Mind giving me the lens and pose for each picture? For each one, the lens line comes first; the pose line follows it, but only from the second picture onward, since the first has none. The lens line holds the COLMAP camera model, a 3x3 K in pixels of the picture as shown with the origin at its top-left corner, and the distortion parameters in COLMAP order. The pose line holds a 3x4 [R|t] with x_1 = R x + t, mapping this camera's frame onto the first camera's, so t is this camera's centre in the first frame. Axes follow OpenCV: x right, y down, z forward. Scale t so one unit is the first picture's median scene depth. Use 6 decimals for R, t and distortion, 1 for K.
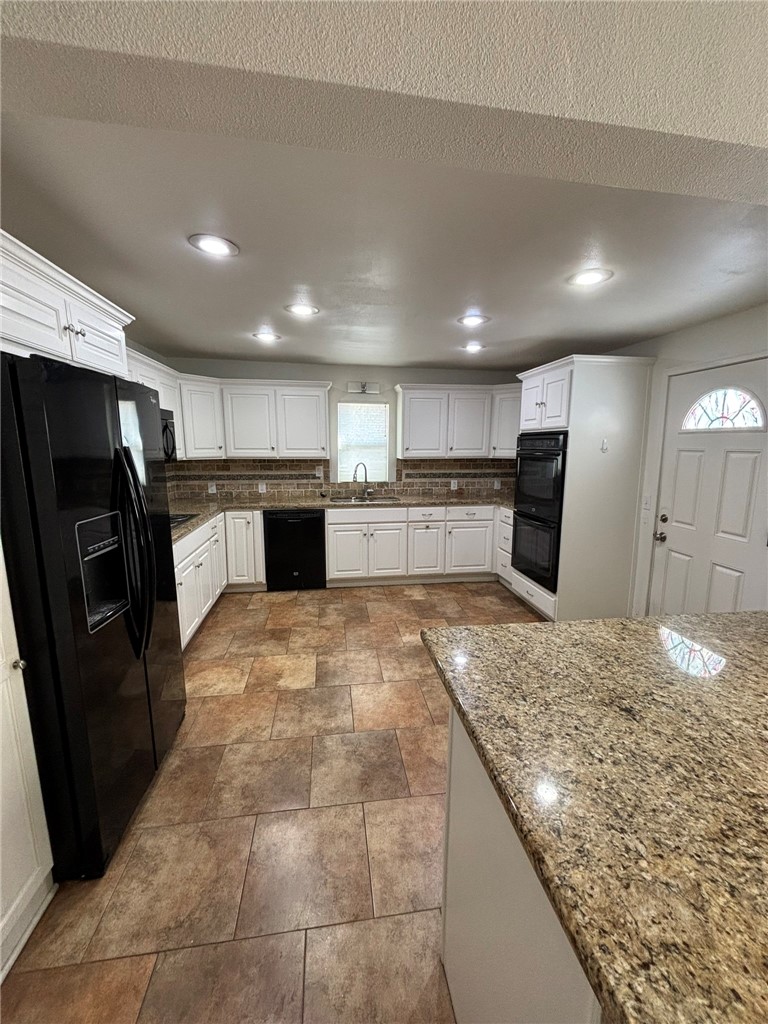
lens RADIAL K [[407.5, 0, 384.6], [0, 407.5, 511.6], [0, 0, 1]] dist [0.003125, -0.000160]
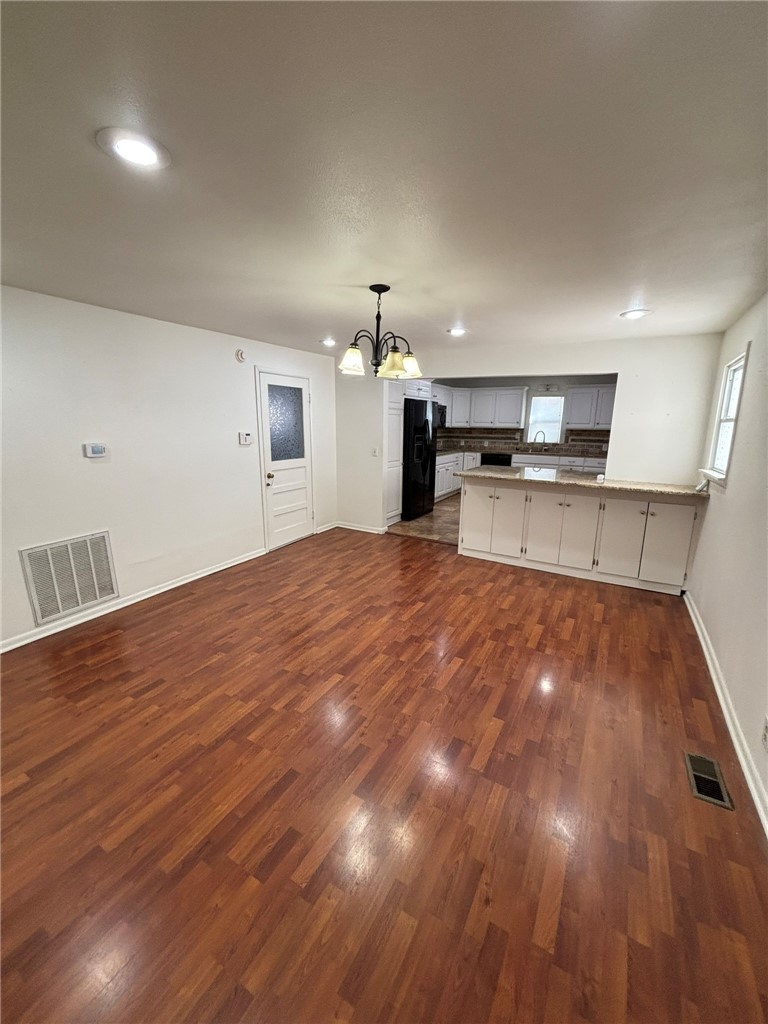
lens RADIAL K [[407.5, 0, 384.4], [0, 407.5, 514.8], [0, 0, 1]] dist [0.003125, -0.000160]
pose [[0.780649, 0.142695, -0.608461, 0.542899], [-0.107177, 0.989729, 0.094603, 0.144232], [0.615711, -0.008639, 0.787925, -0.811410]]
